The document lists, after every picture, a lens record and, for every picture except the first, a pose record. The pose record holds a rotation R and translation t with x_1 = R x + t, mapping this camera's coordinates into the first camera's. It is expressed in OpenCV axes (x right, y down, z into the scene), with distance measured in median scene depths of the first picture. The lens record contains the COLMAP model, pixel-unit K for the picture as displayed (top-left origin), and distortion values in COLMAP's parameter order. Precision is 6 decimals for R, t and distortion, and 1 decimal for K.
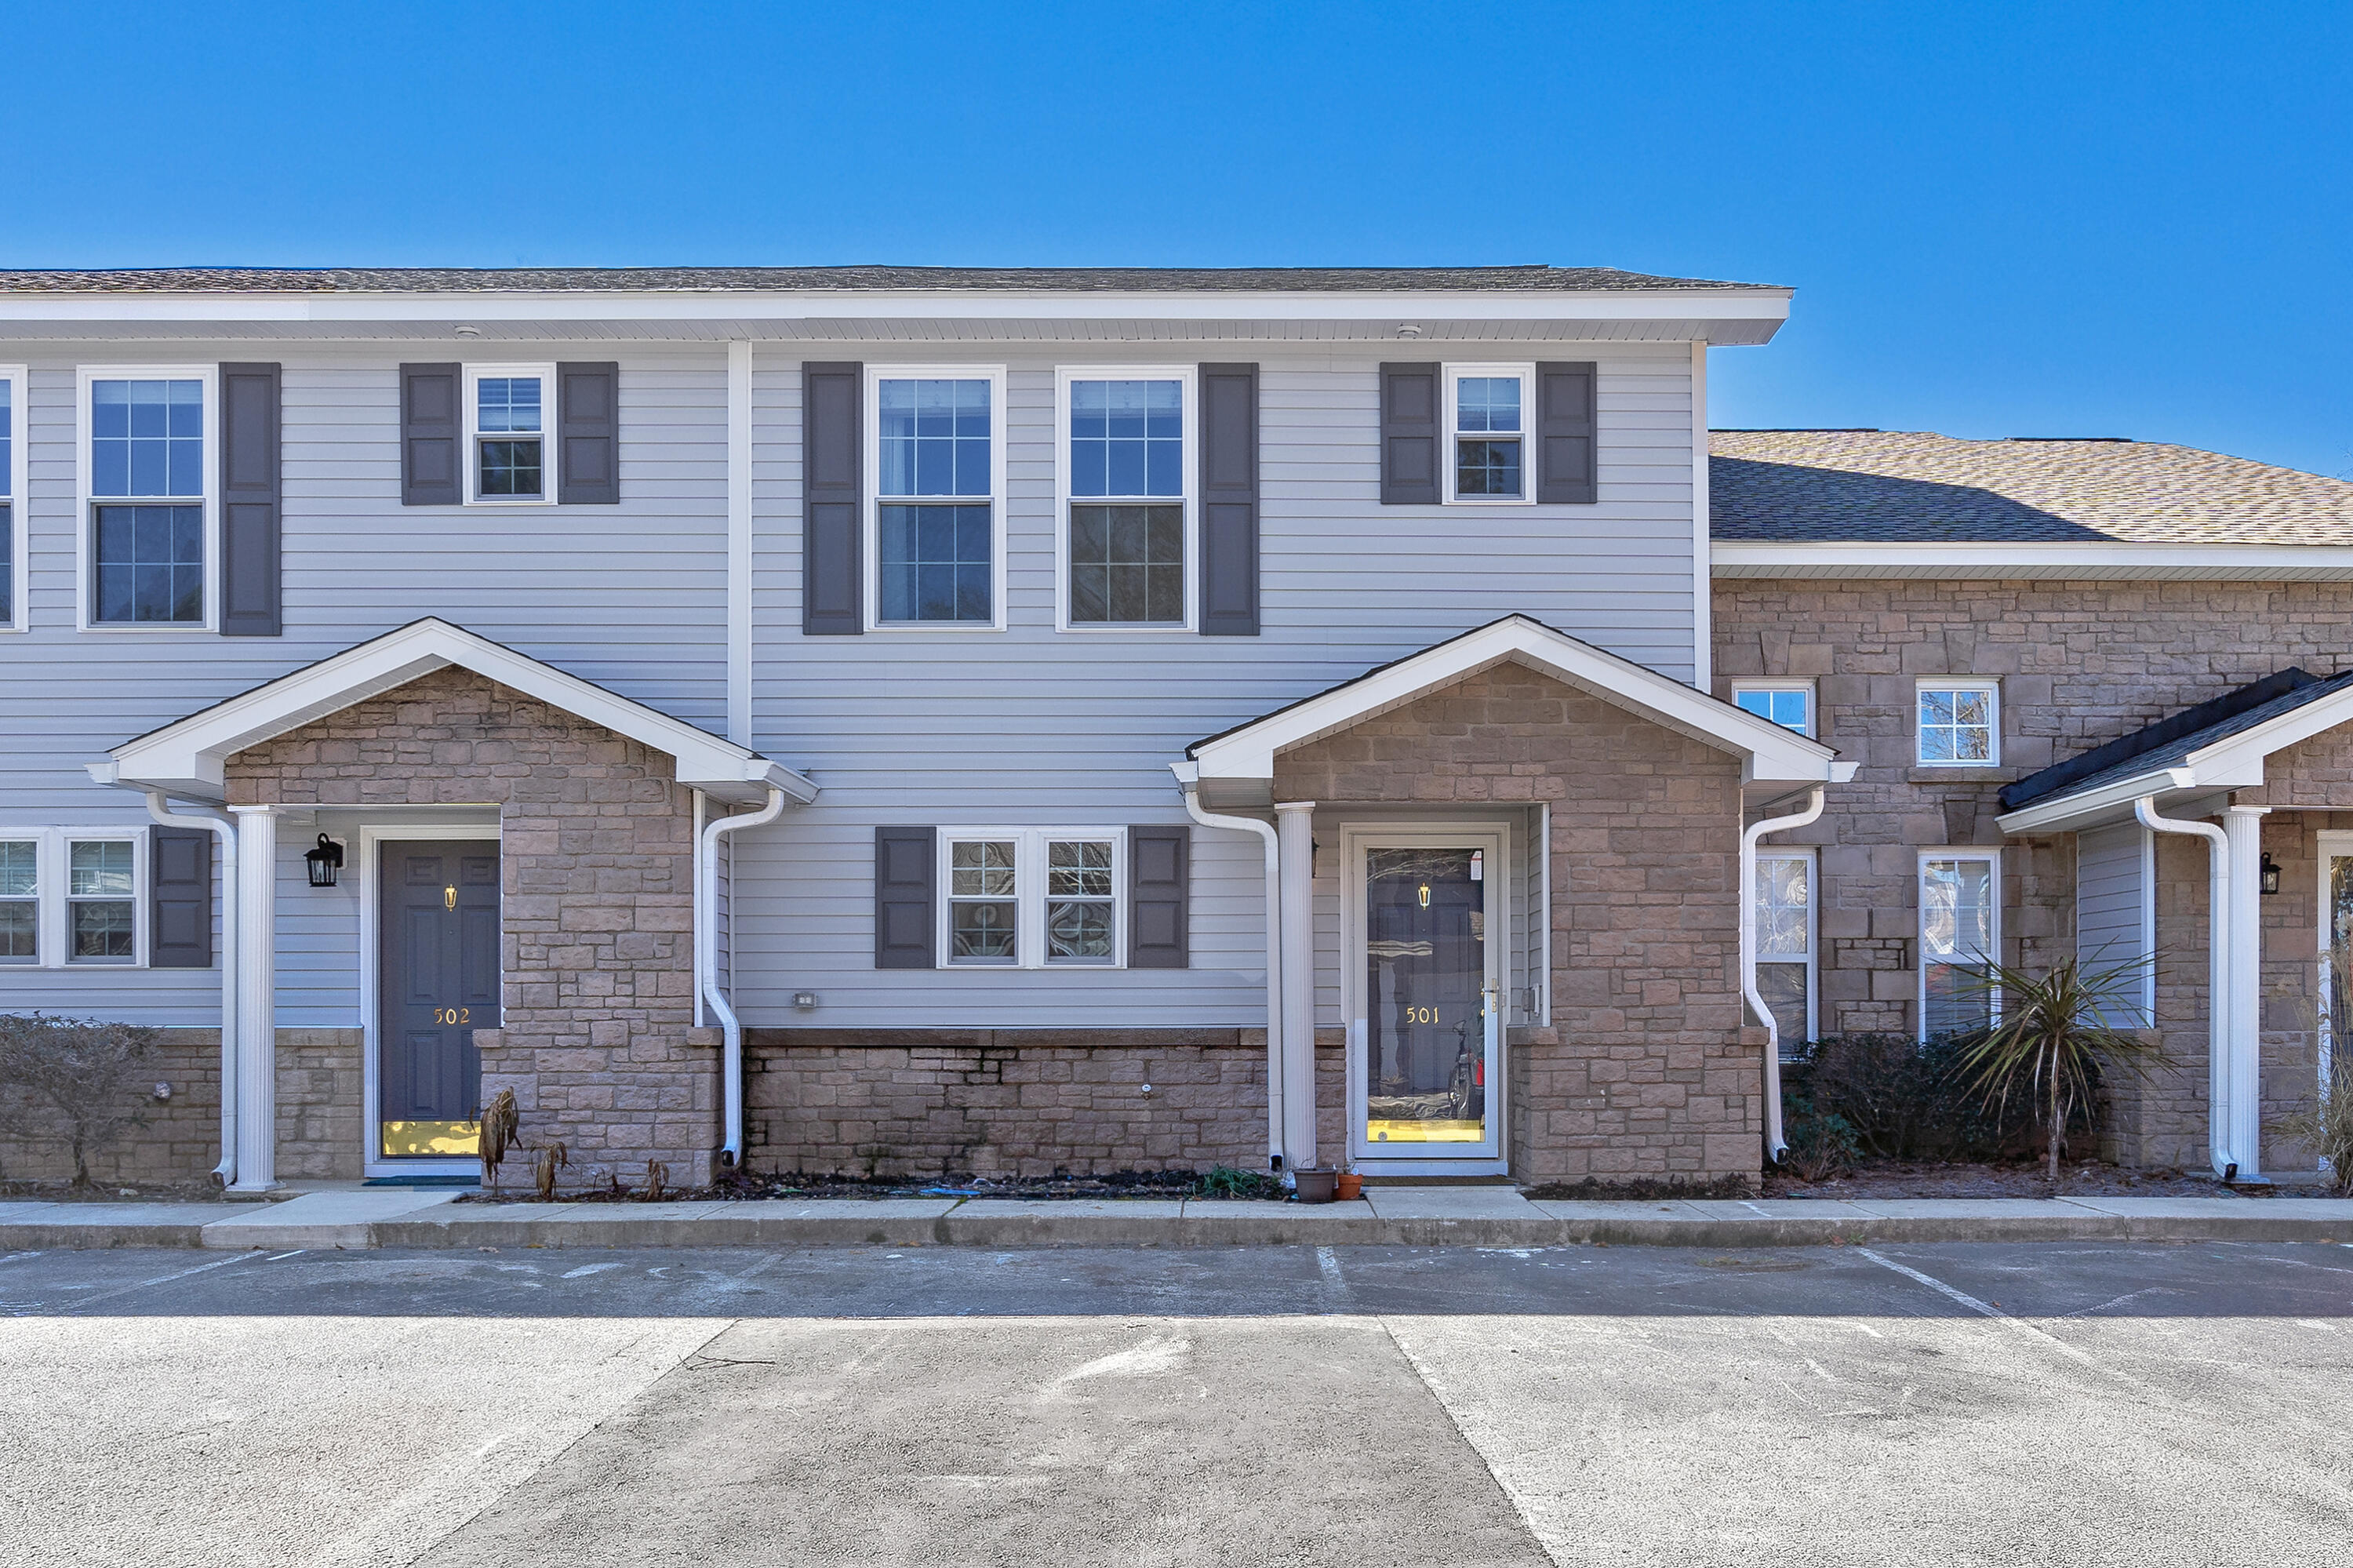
lens RADIAL K [[1029.6, 0, 1172.8], [0, 1029.6, 887.8], [0, 0, 1]] dist [-0.002222, -0.000045]
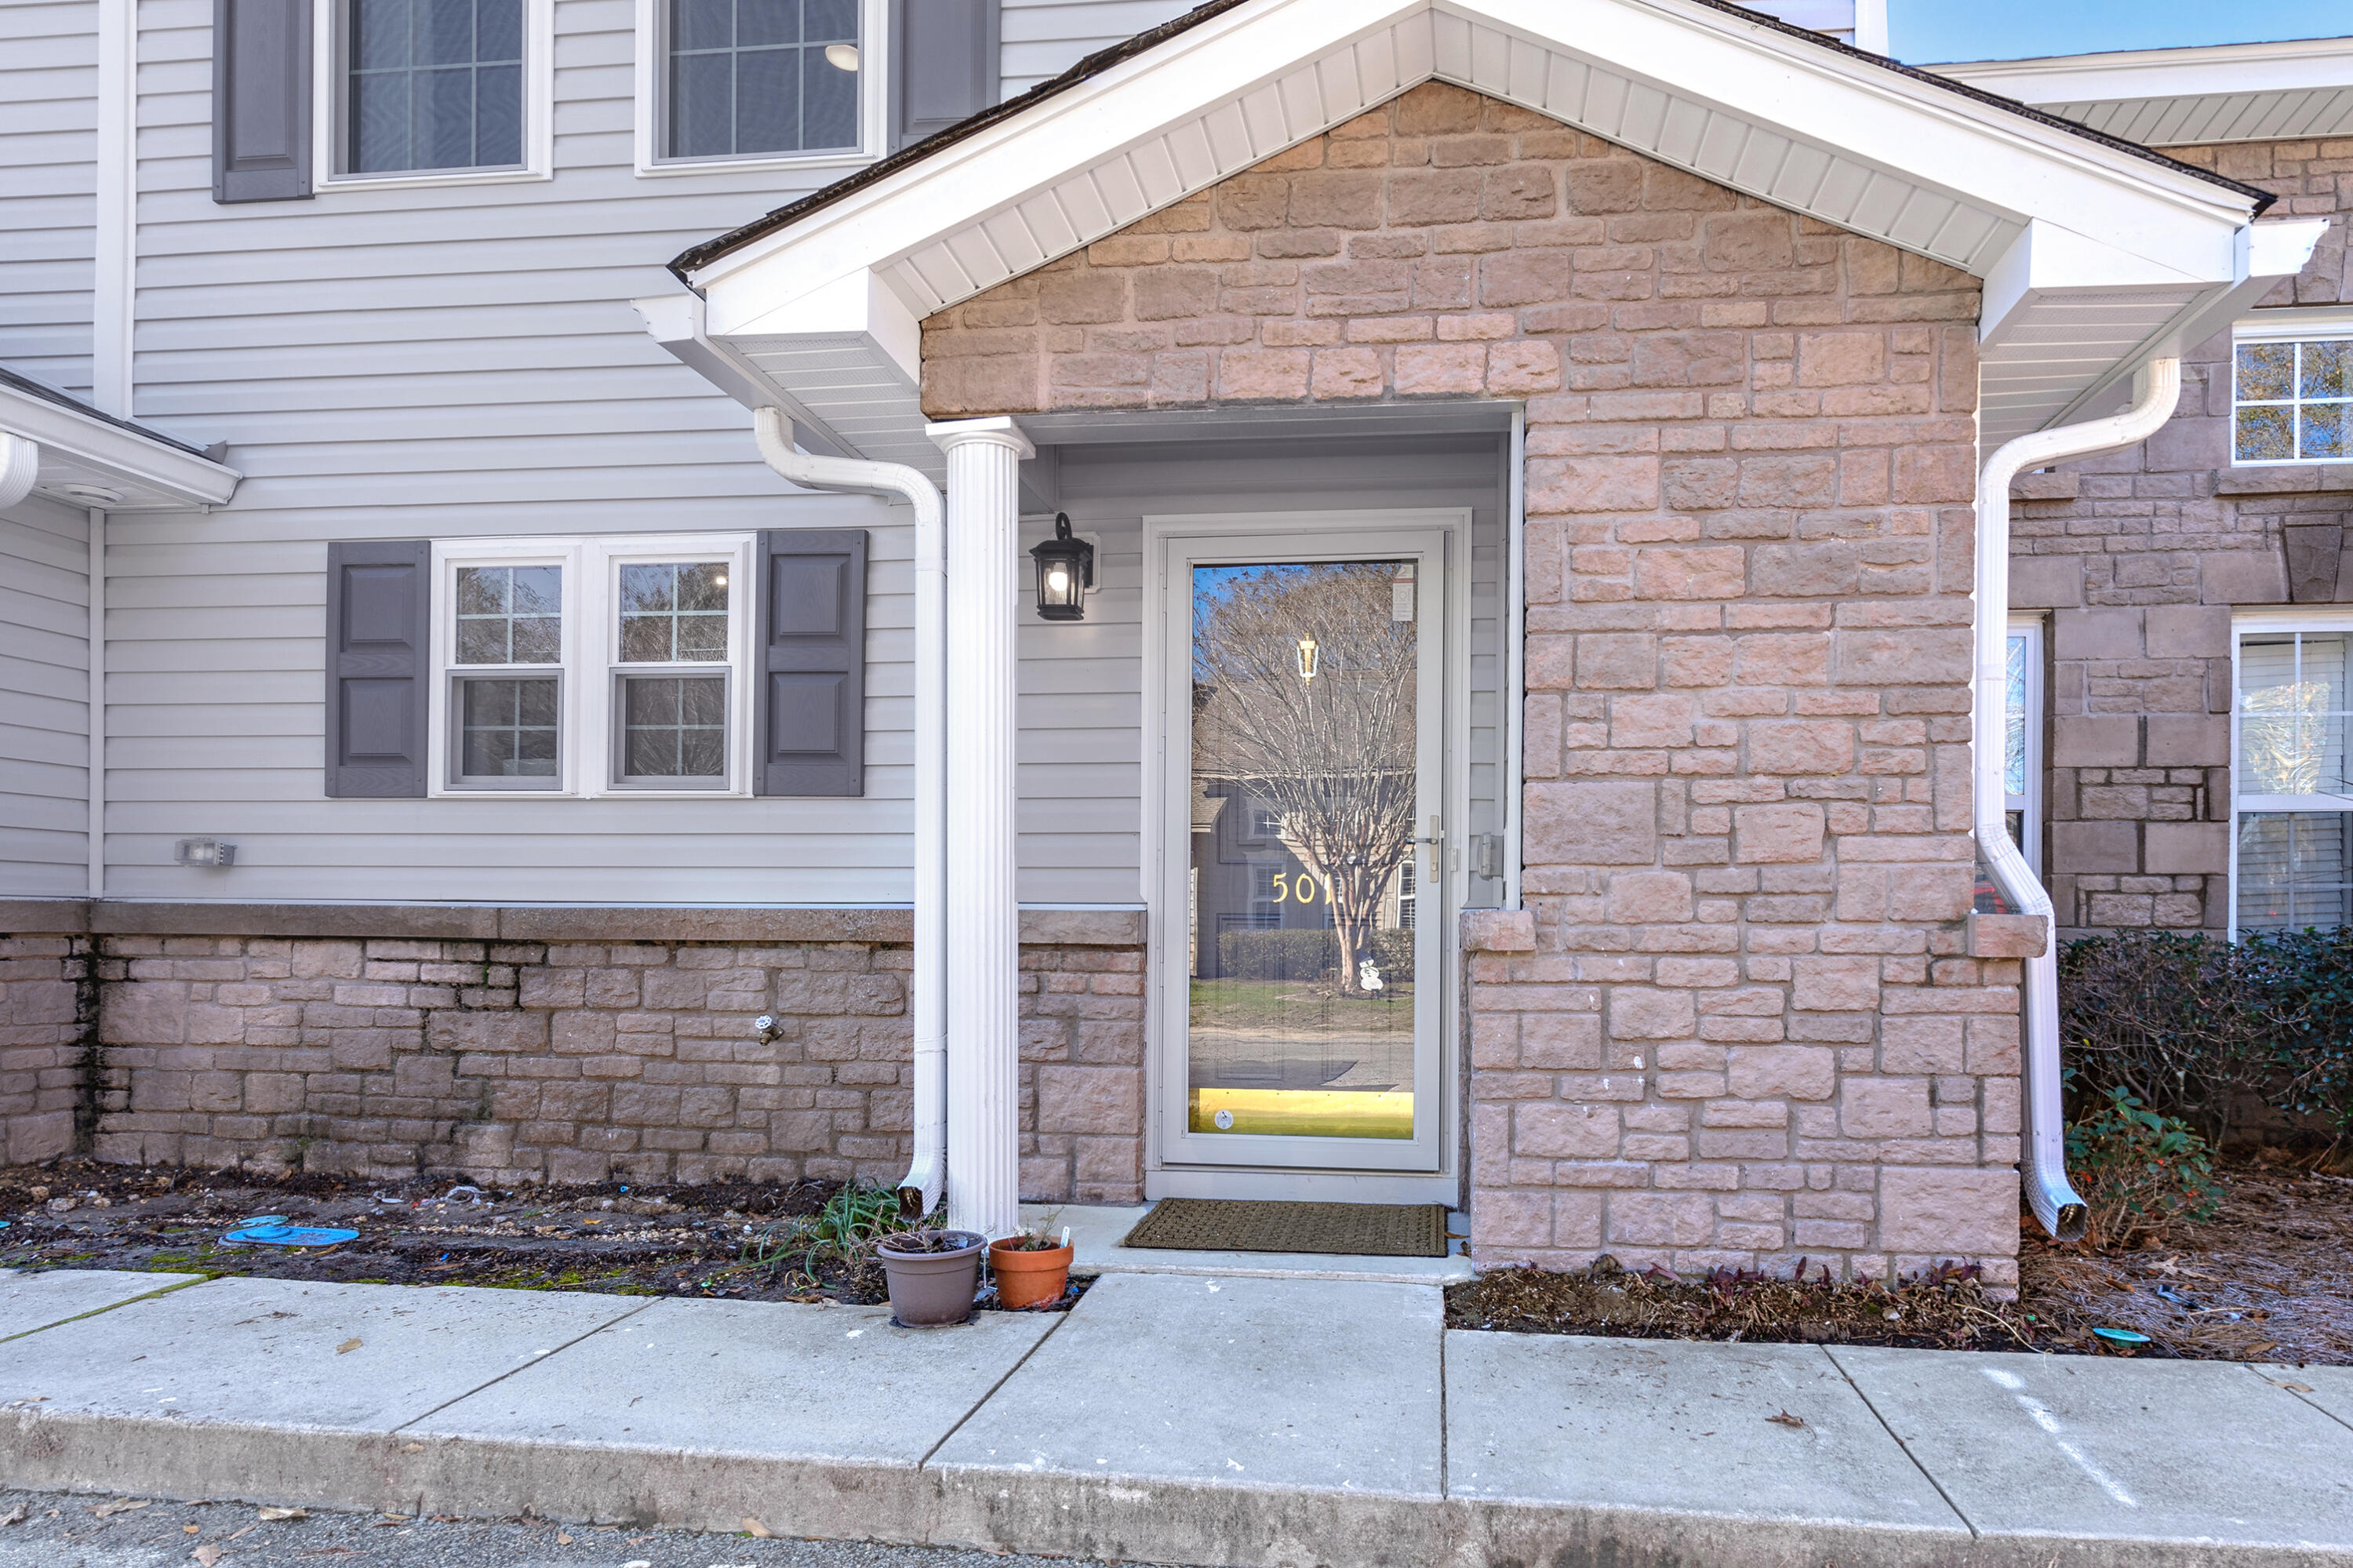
lens RADIAL K [[1079.1, 0, 1186.6], [0, 1079.1, 789.3], [0, 0, 1]] dist [-0.000823, 0.000554]
pose [[0.998842, 0.003197, -0.048014, 0.212389], [-0.002266, 0.999809, 0.019433, 0.064109], [0.048067, -0.019301, 0.998658, 0.459412]]
